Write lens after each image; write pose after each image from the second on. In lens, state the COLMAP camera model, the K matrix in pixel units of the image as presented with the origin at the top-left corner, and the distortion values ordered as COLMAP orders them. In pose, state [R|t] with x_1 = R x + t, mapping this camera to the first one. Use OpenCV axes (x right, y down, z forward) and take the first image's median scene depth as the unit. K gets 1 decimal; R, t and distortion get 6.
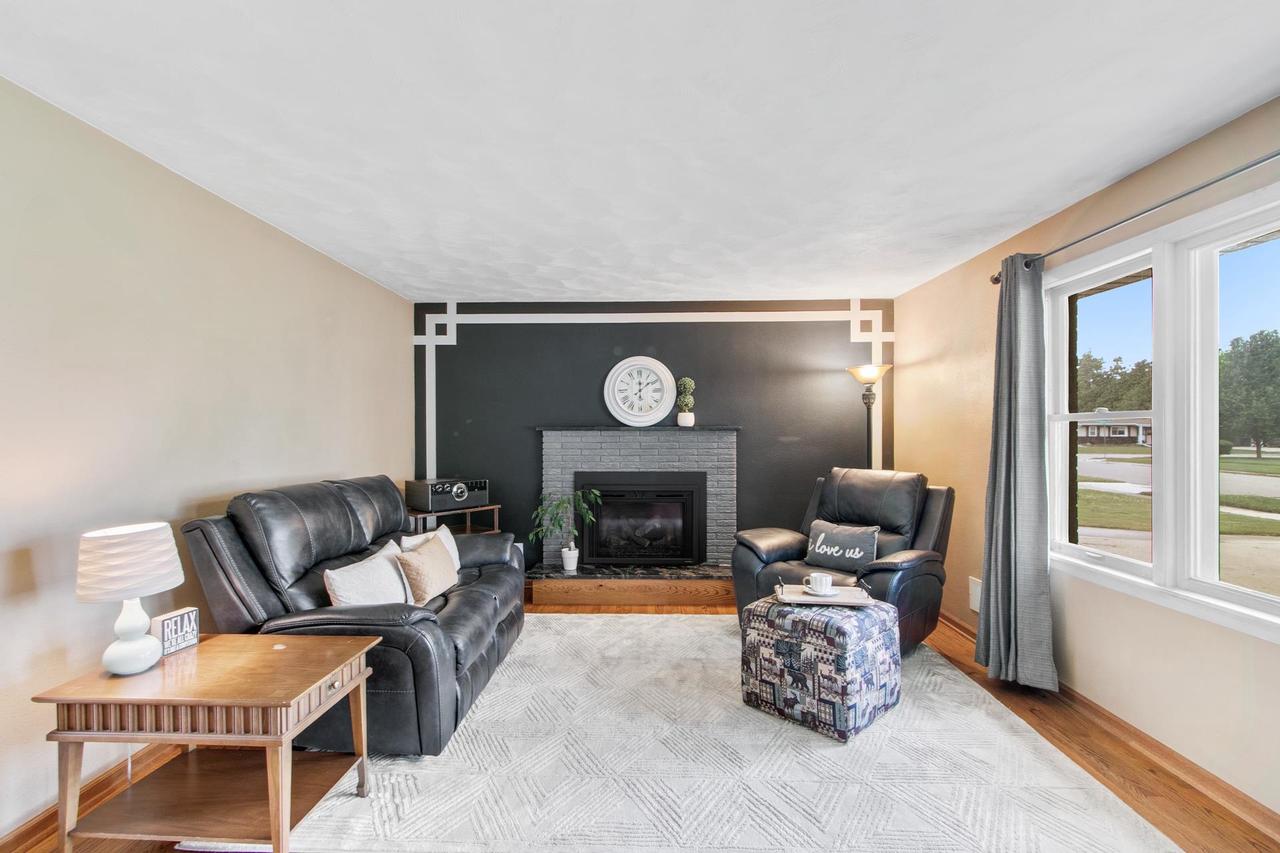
lens RADIAL K [[586.4, 0, 635.8], [0, 586.4, 432.5], [0, 0, 1]] dist [0.003064, 0.000133]
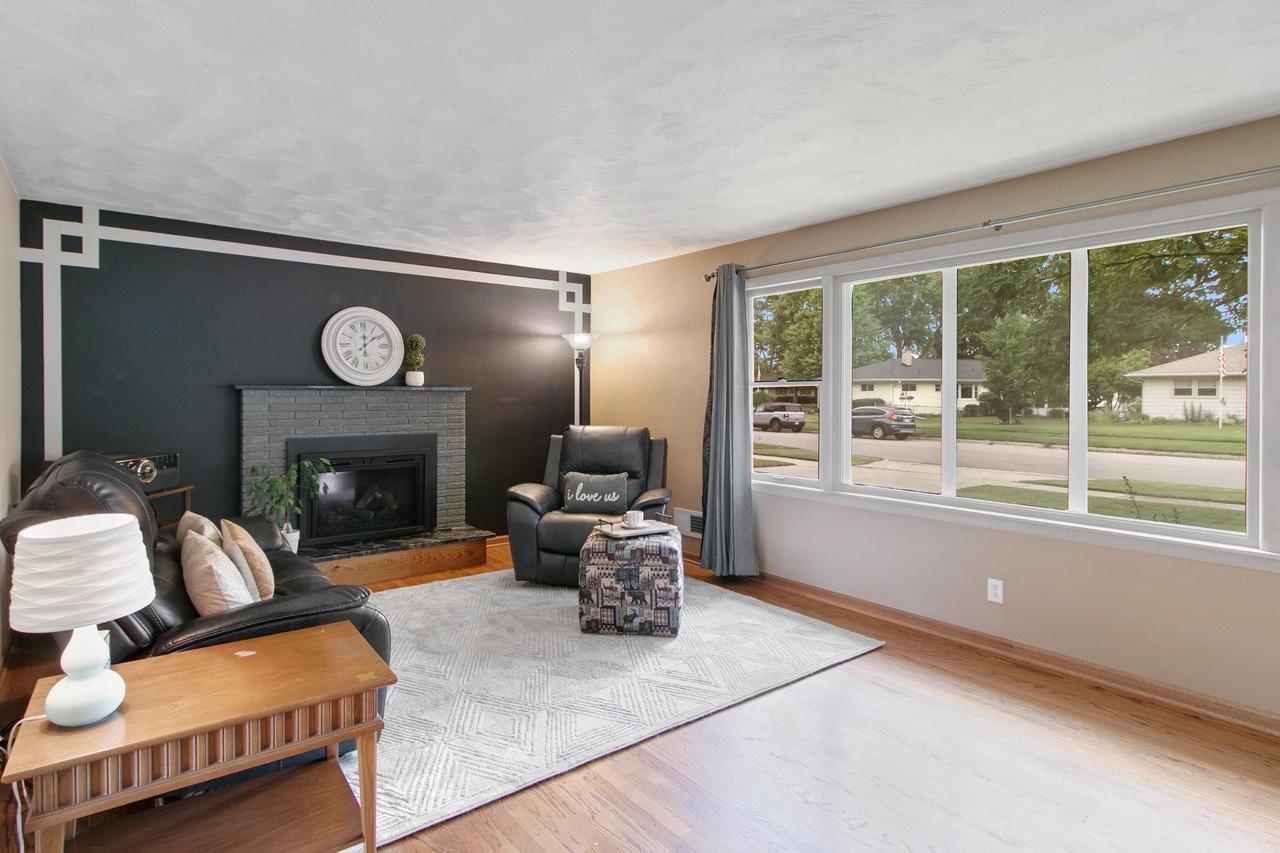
lens RADIAL K [[625.2, 0, 639.1], [0, 625.2, 398.4], [0, 0, 1]] dist [-0.002657, -0.000107]
pose [[0.786351, -0.000477, 0.617780, -0.336233], [-0.005251, 0.999958, 0.007457, -0.000083], [-0.617758, -0.009108, 0.786315, -0.009710]]
